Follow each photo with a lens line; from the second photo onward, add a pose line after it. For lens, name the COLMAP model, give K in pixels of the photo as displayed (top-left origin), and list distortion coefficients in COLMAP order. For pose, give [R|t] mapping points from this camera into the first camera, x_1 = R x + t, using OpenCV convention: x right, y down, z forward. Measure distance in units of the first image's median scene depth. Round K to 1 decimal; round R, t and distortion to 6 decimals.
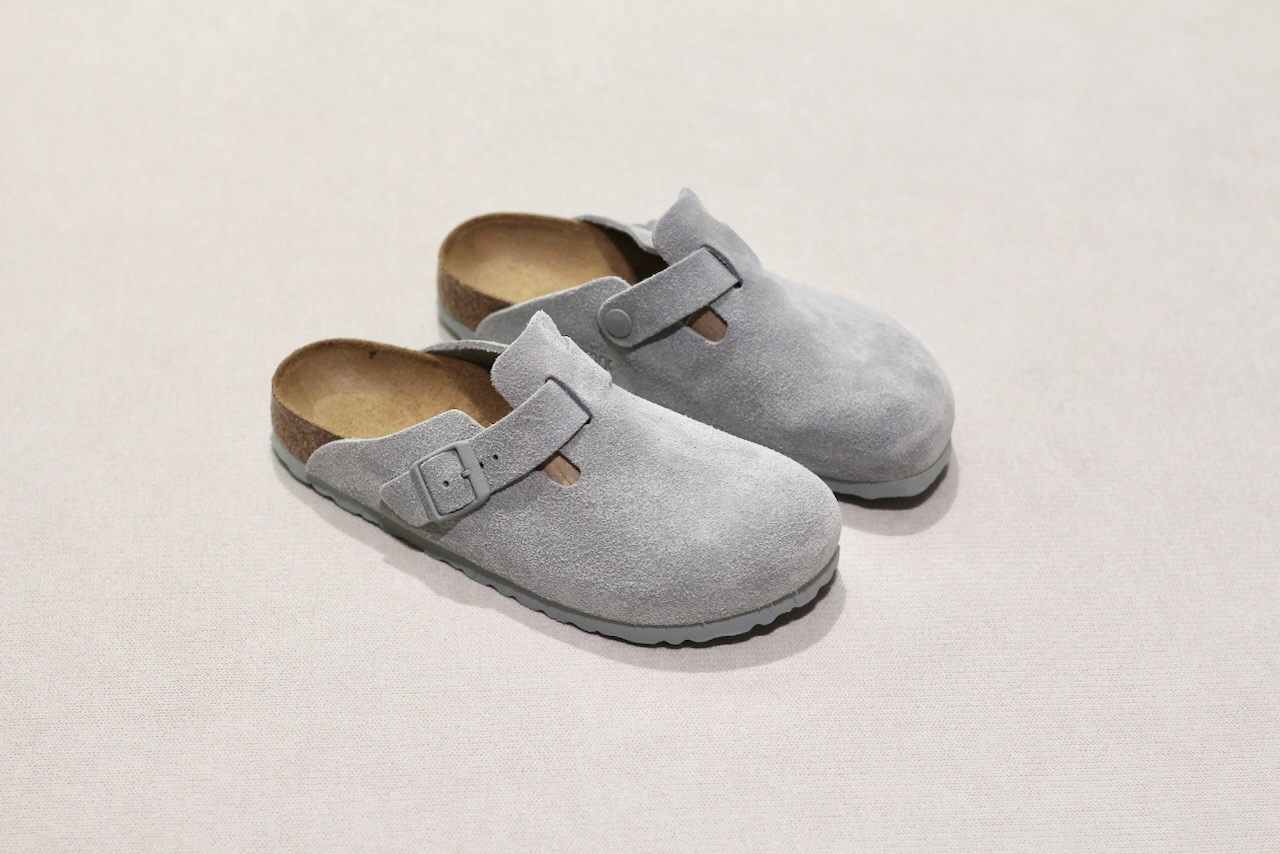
lens RADIAL K [[3184.1, 0, 640.0], [0, 3184.1, 427.0], [0, 0, 1]] dist [-0.119399, -0.129169]
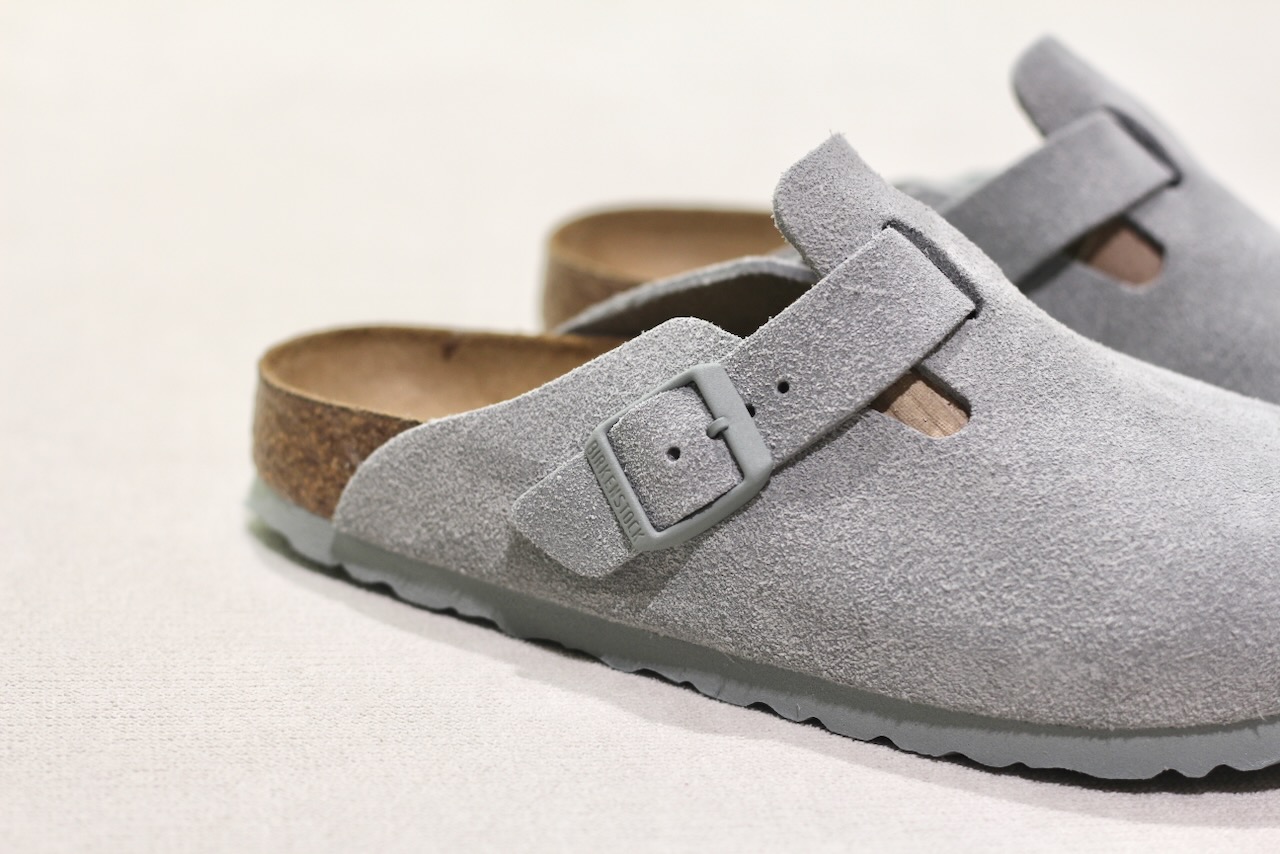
lens RADIAL K [[3184.1, 0, 640.0], [0, 3184.1, 427.0], [0, 0, 1]] dist [-0.119399, -0.129169]
pose [[0.994214, -0.003318, 0.107363, -0.115349], [0.040009, 0.939040, -0.341472, 0.171682], [-0.099685, 0.343792, 0.933740, 0.568481]]
